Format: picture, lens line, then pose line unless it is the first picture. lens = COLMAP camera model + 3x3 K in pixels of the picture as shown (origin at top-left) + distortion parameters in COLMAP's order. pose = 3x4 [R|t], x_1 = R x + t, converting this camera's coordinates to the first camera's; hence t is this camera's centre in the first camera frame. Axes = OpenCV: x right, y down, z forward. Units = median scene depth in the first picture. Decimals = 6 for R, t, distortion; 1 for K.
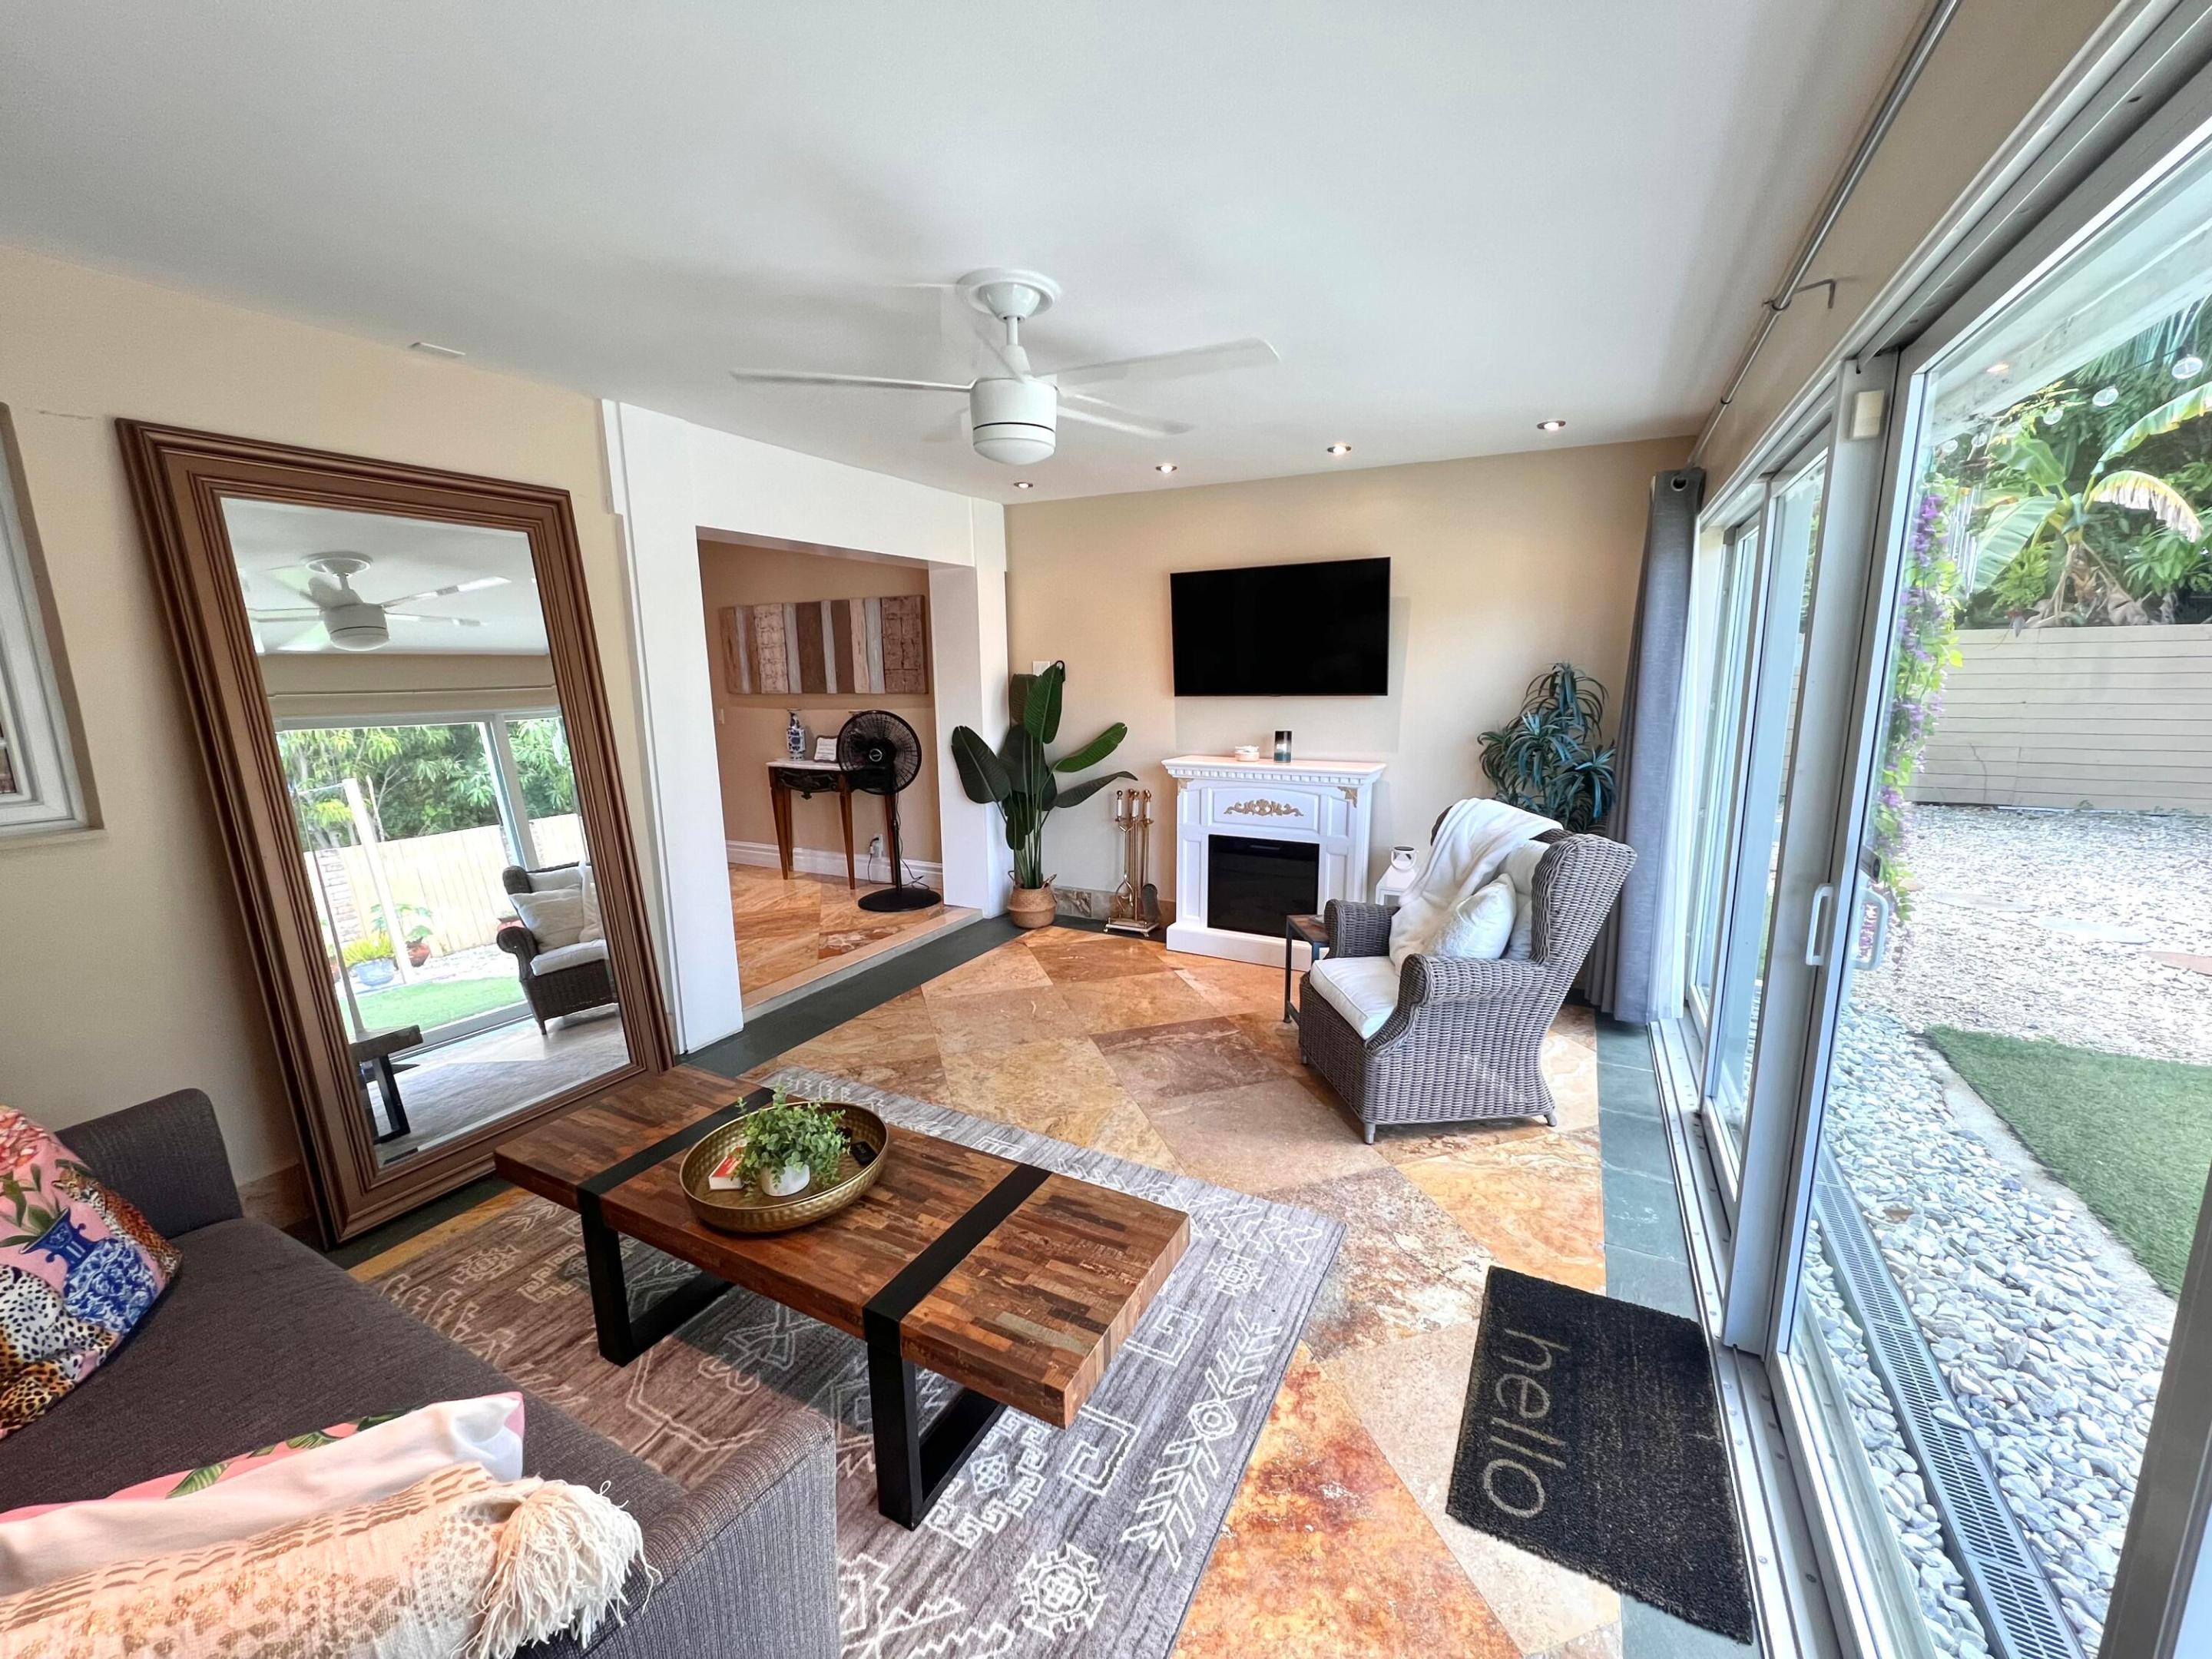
lens RADIAL K [[879.8, 0, 1106.0], [0, 879.8, 829.5], [0, 0, 1]] dist [-0.001849, 0.000491]
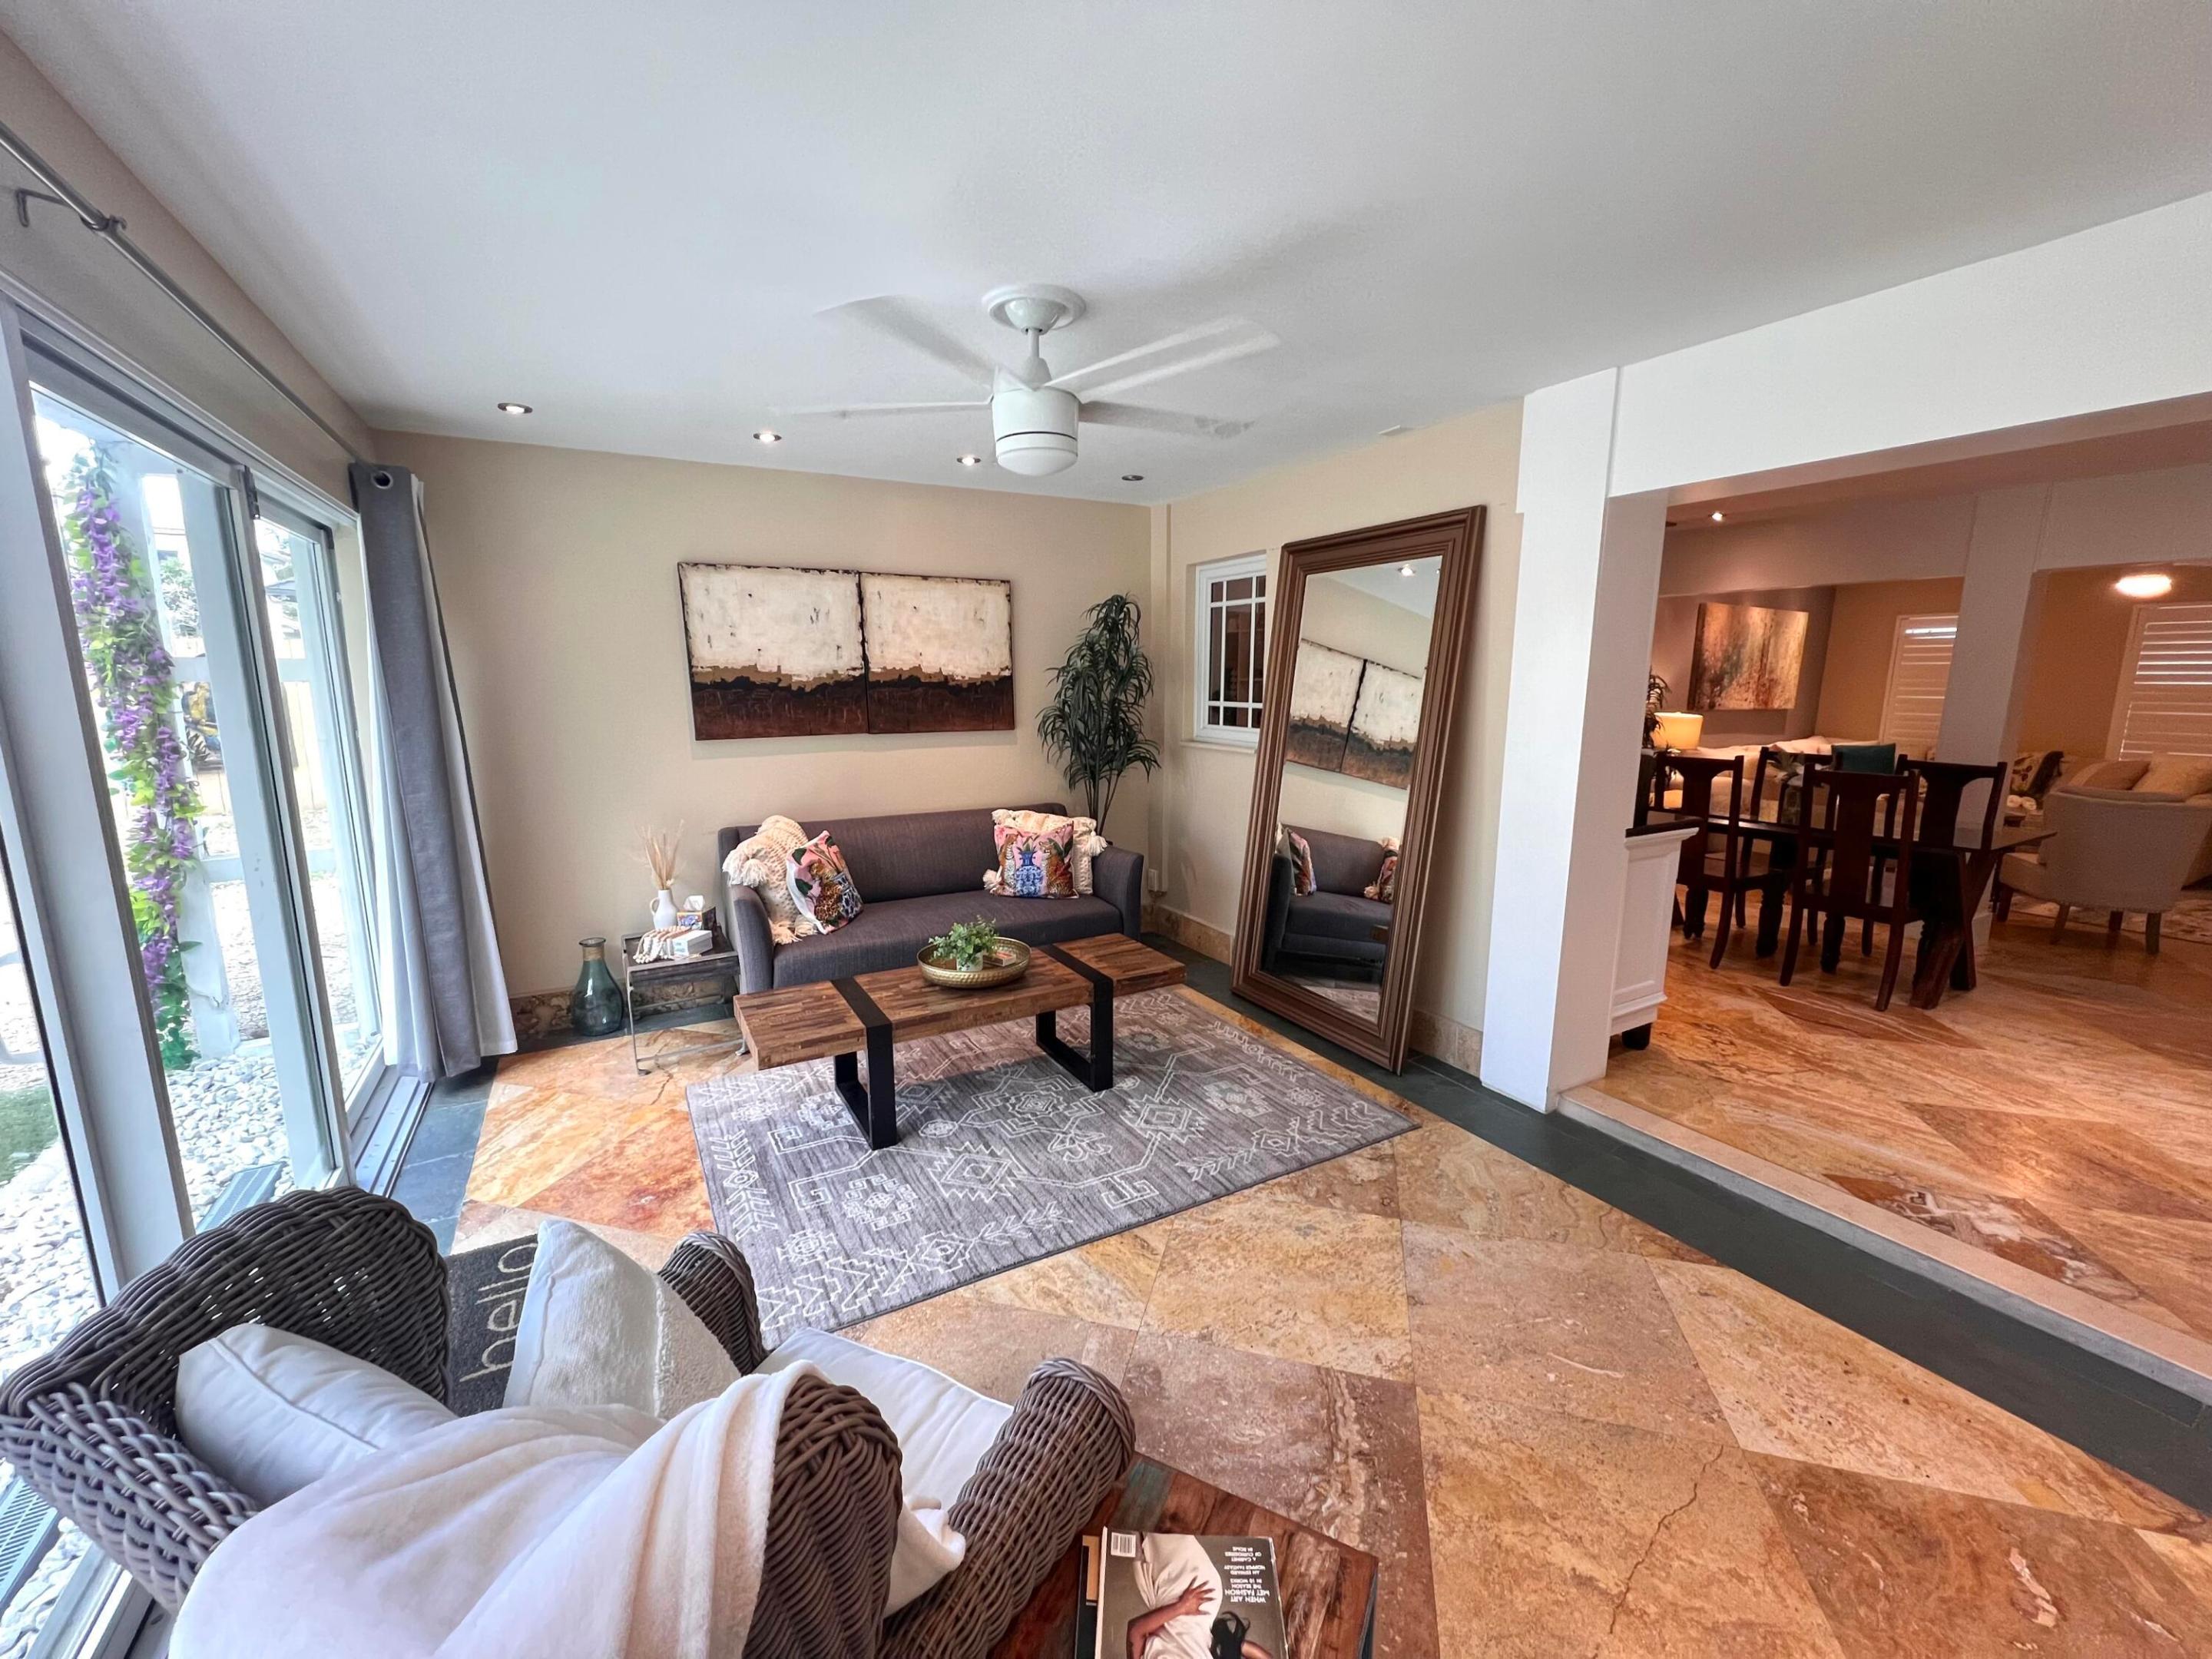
lens RADIAL K [[885.9, 0, 1112.4], [0, 885.9, 829.6], [0, 0, 1]] dist [-0.000753, 0.000811]
pose [[-0.529419, 0.157432, -0.833625, 0.488513], [-0.149180, 0.950043, 0.274159, -0.208369], [0.835141, 0.269505, -0.479485, 1.074054]]
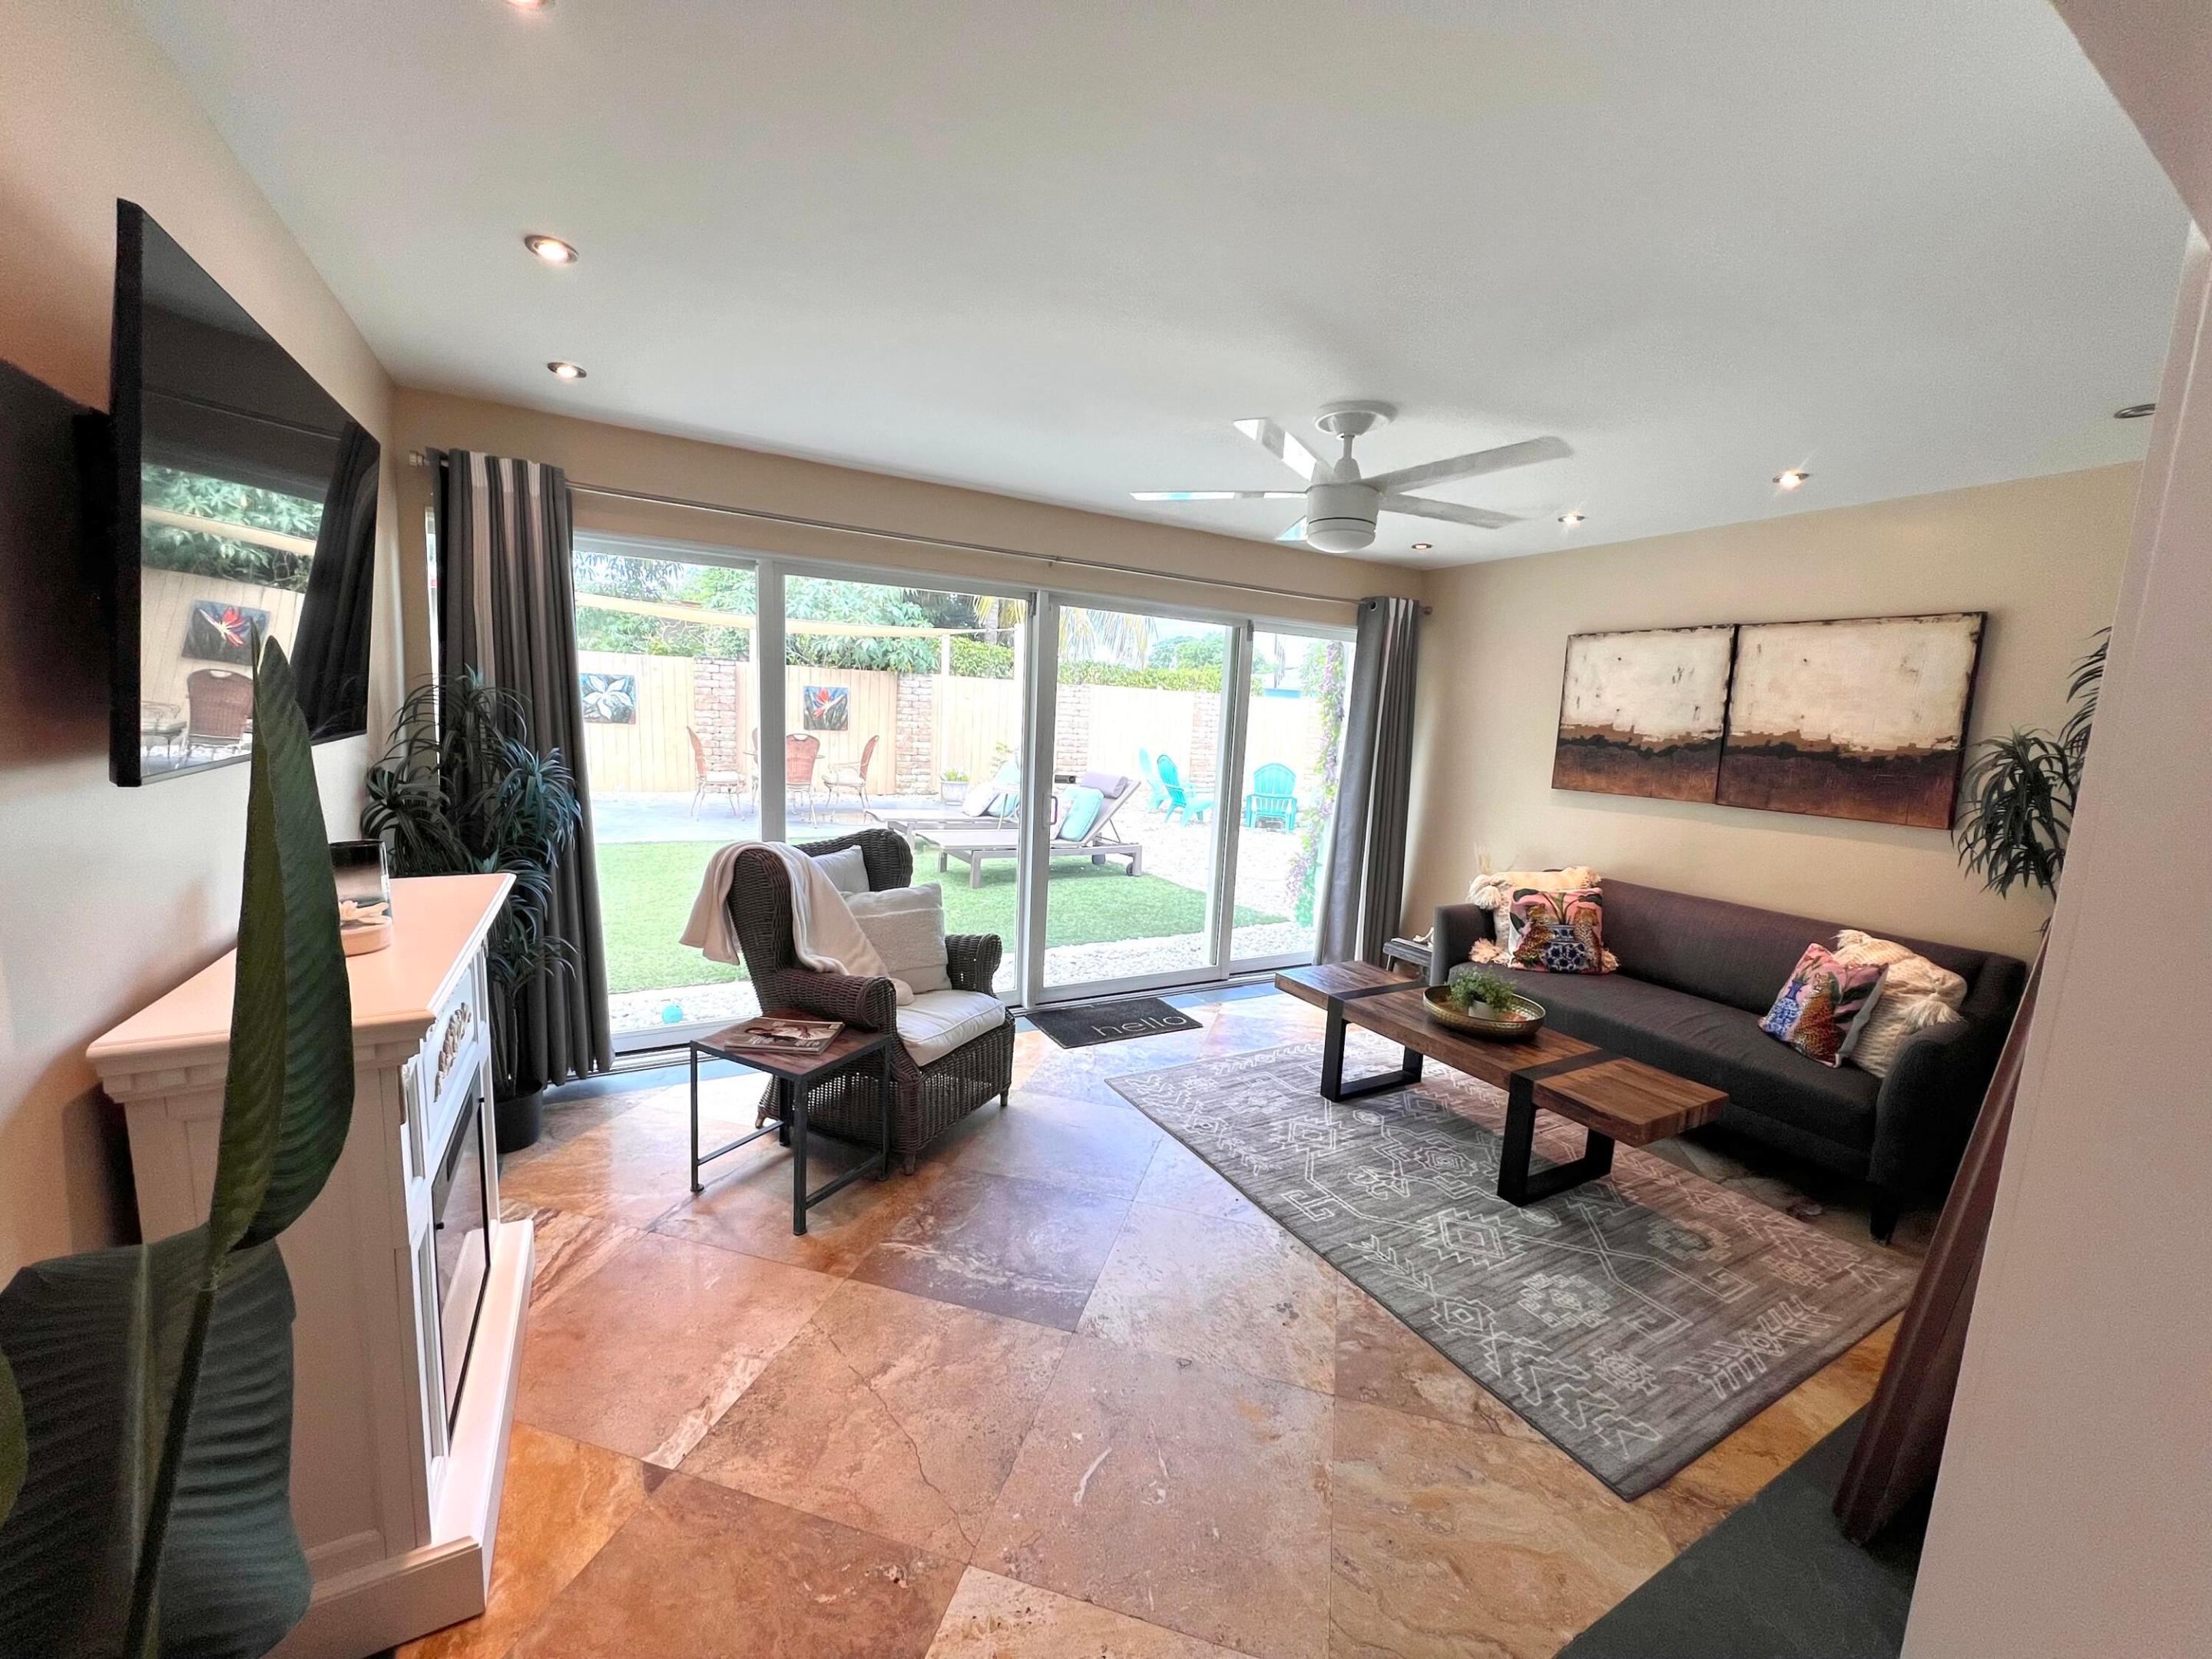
lens RADIAL K [[882.1, 0, 1102.0], [0, 882.1, 822.3], [0, 0, 1]] dist [0.000530, 0.000279]
pose [[-0.842109, -0.097137, 0.530487, -0.331677], [0.058266, 0.961501, 0.268553, -0.262270], [-0.536150, 0.257060, -0.804029, 1.455231]]
